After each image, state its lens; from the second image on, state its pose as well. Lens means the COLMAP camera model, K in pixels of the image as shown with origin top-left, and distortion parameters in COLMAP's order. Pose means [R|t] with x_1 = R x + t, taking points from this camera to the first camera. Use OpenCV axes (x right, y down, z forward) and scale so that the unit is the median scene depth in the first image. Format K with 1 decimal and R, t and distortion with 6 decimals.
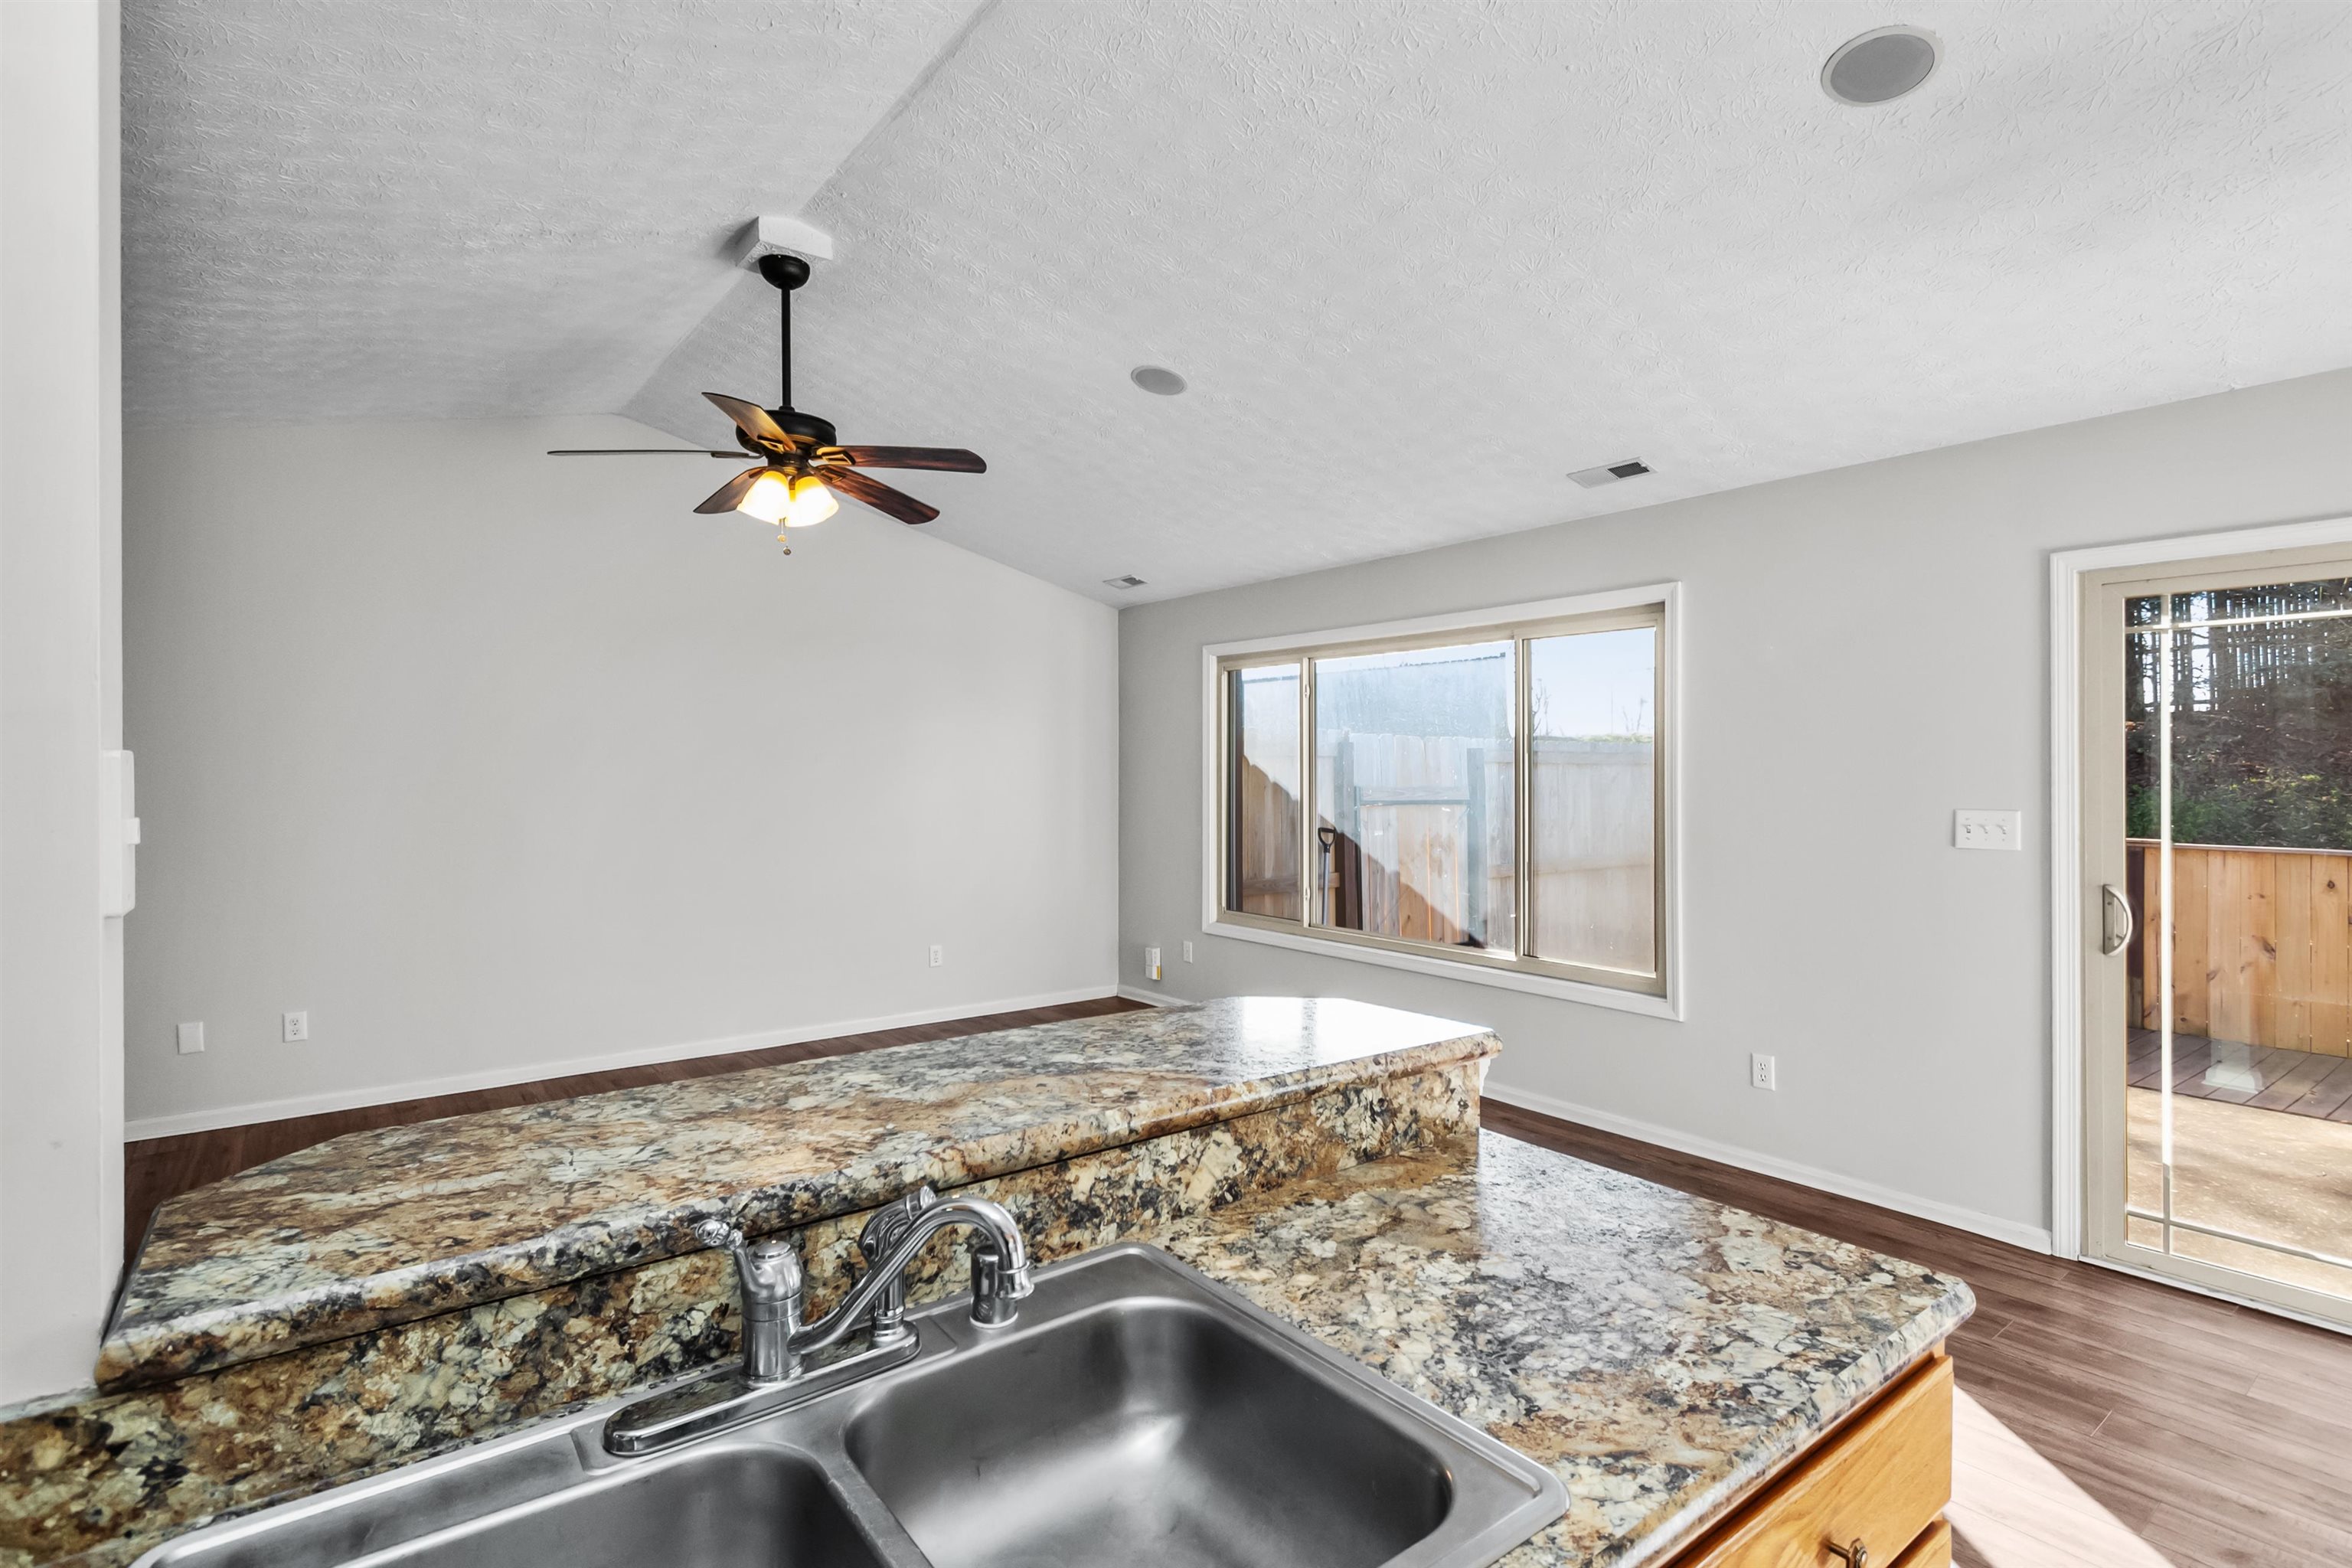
lens RADIAL K [[1122.4, 0, 1174.1], [0, 1122.4, 772.3], [0, 0, 1]] dist [0.004124, -0.000922]
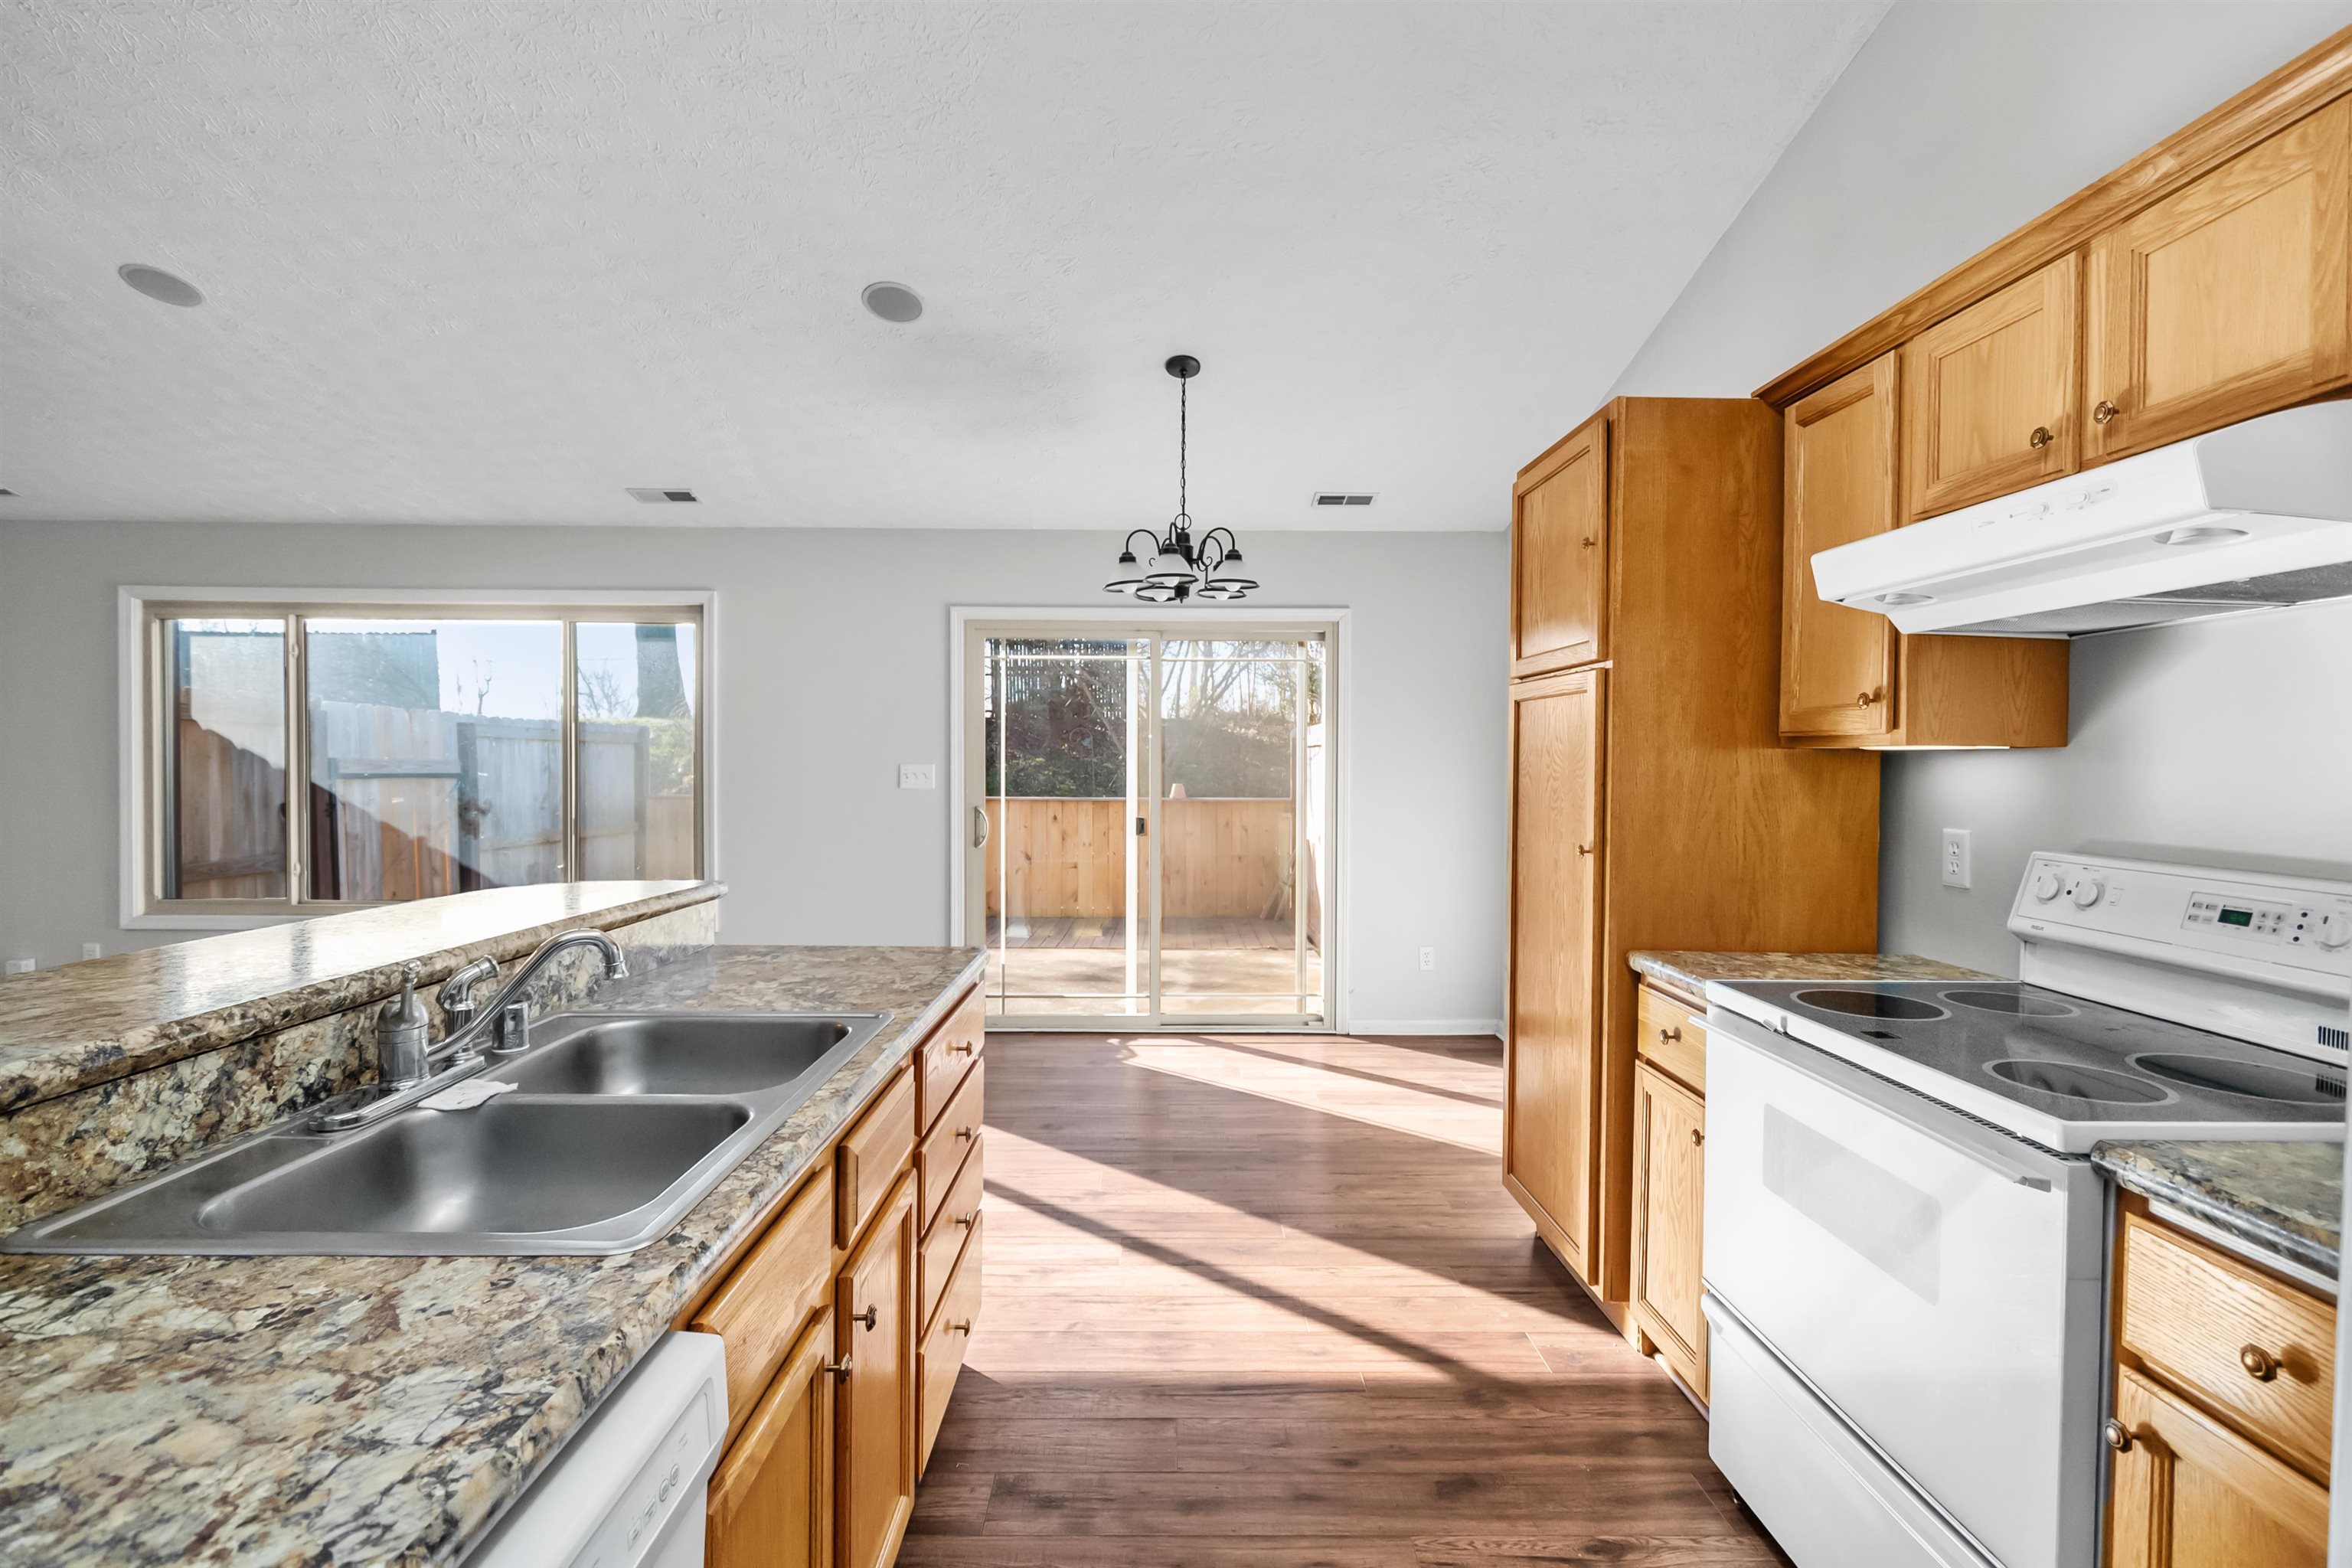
lens RADIAL K [[1026.1, 0, 1178.8], [0, 1026.1, 775.0], [0, 0, 1]] dist [0.002273, -0.007178]
pose [[0.595993, -0.007286, 0.802957, -0.752929], [-0.003253, 0.999929, 0.011488, 0.108850], [-0.802983, -0.009459, 0.595927, -0.538680]]
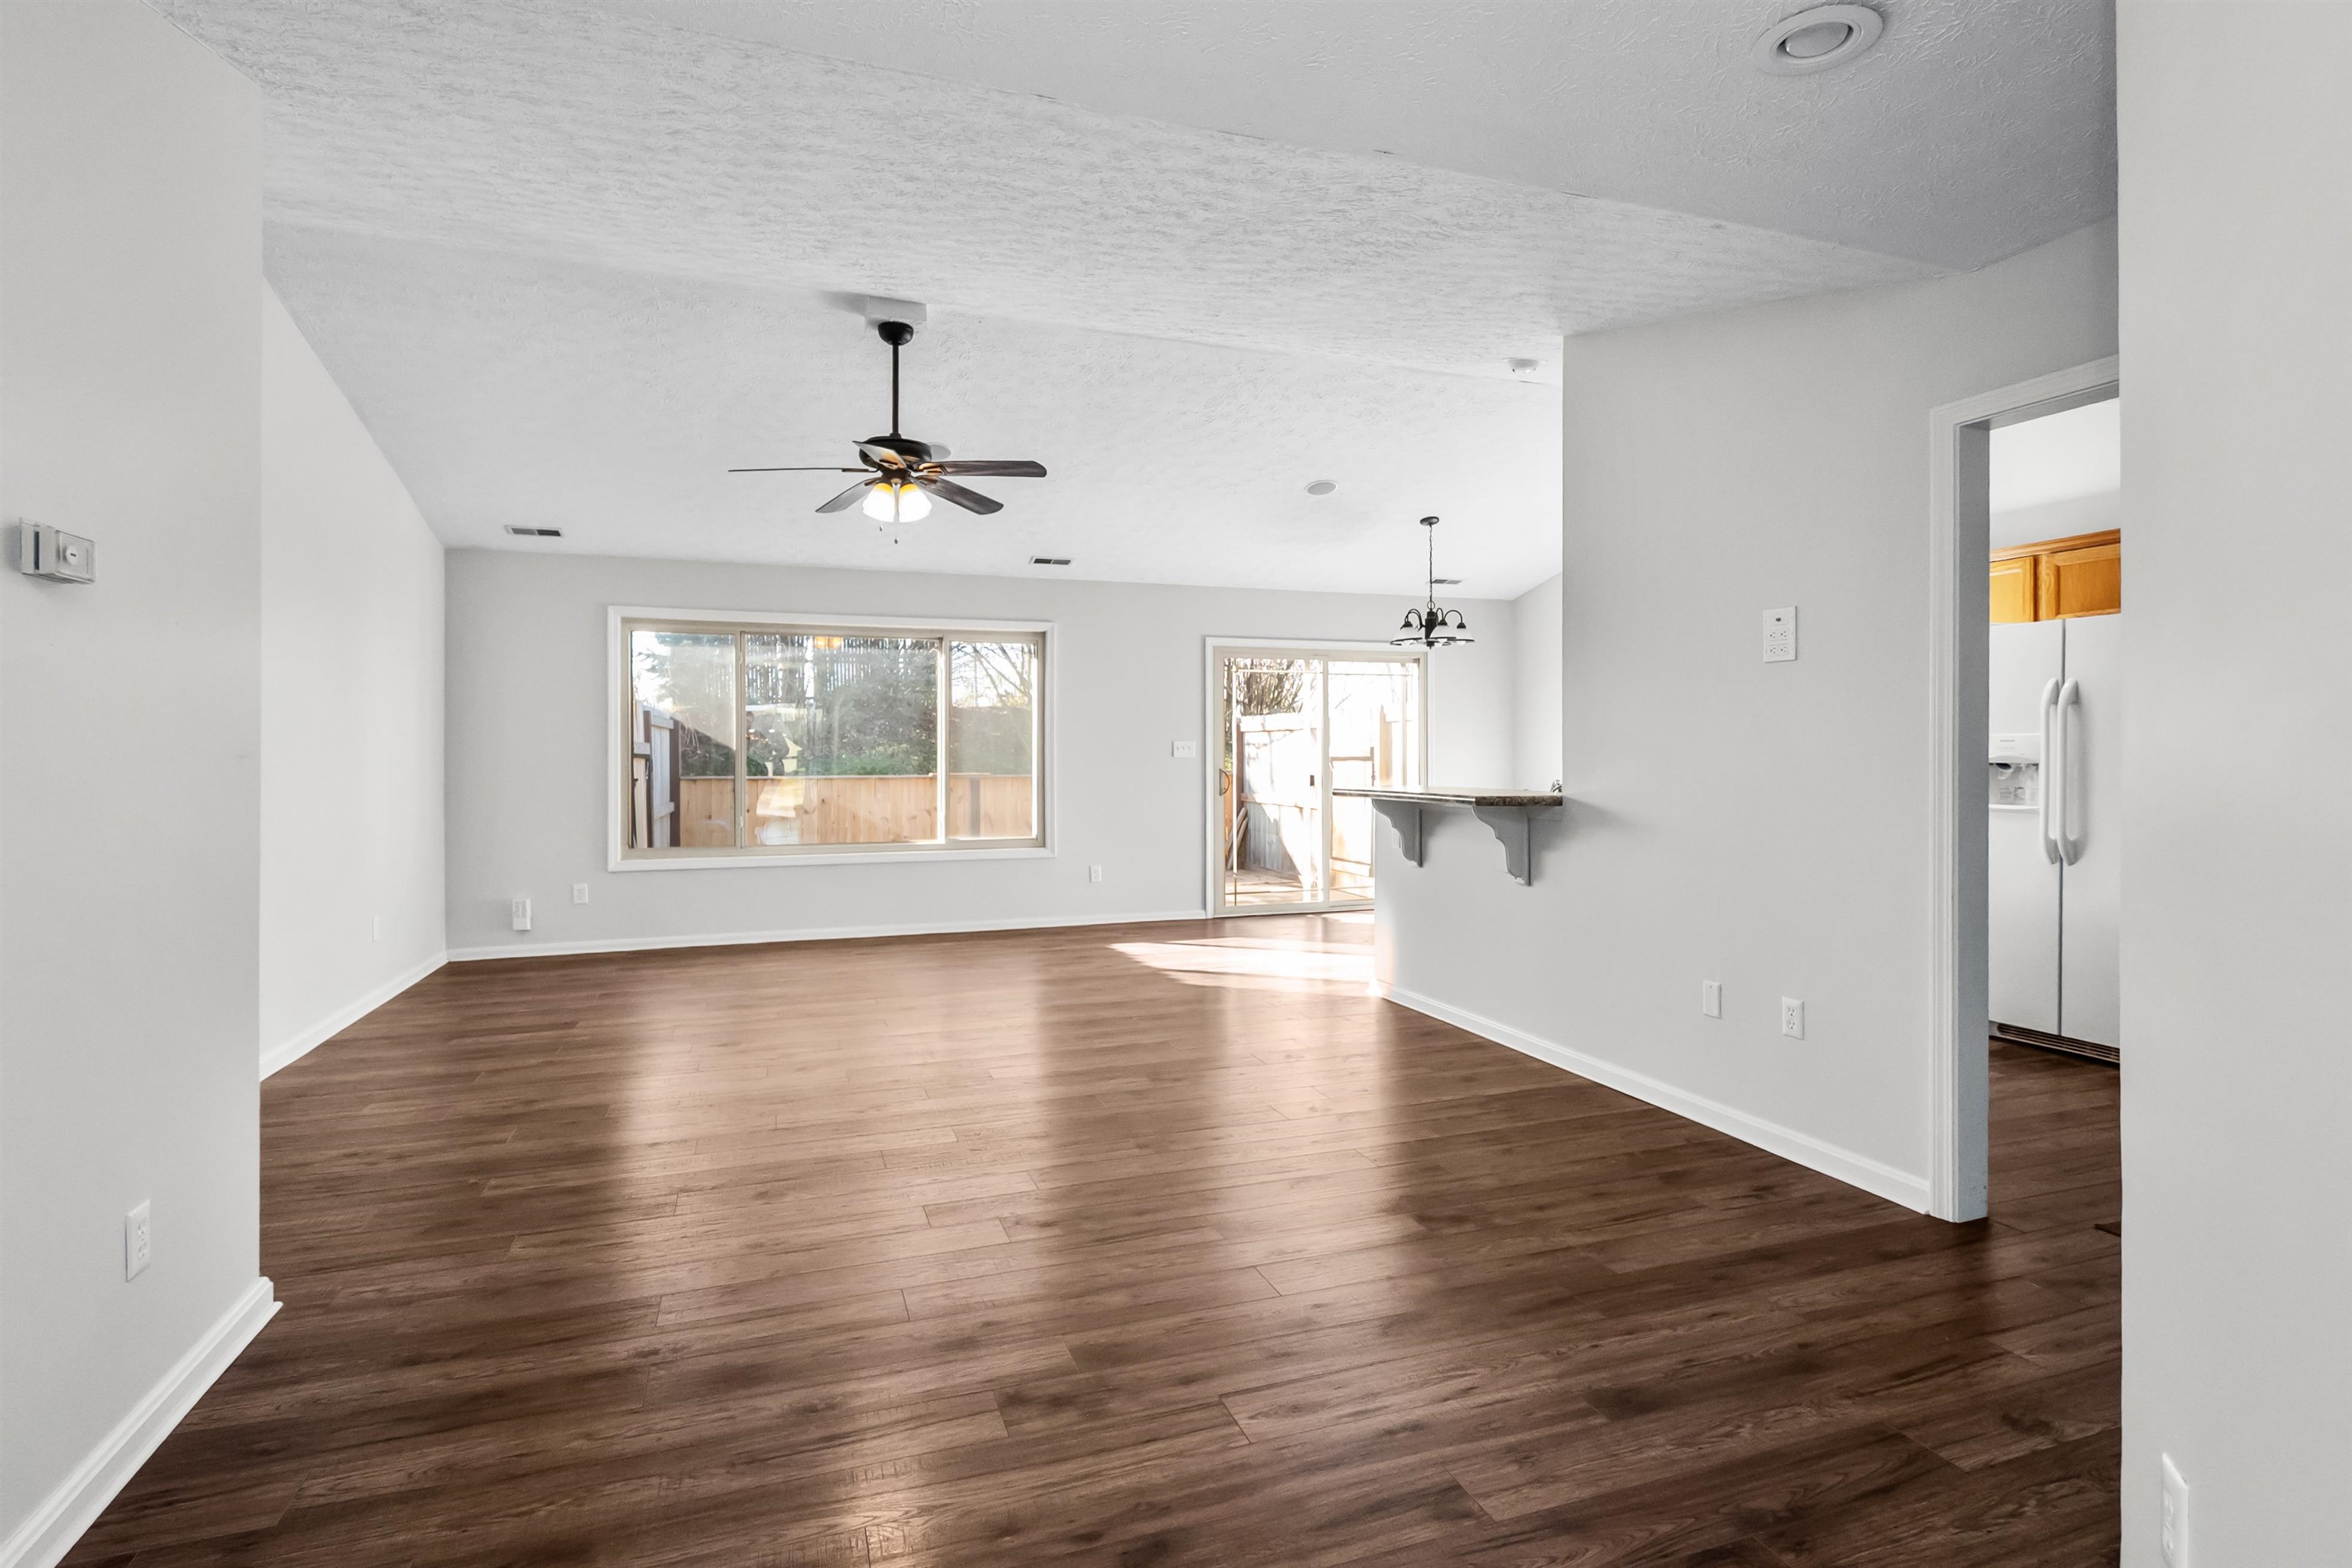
lens RADIAL K [[1121.6, 0, 1168.3], [0, 1121.6, 731.8], [0, 0, 1]] dist [-0.001454, -0.000115]
pose [[0.320957, 0.015880, 0.946961, -5.350776], [0.005152, 0.999815, -0.018512, 0.203965], [-0.947080, 0.010820, 0.320816, 0.928500]]
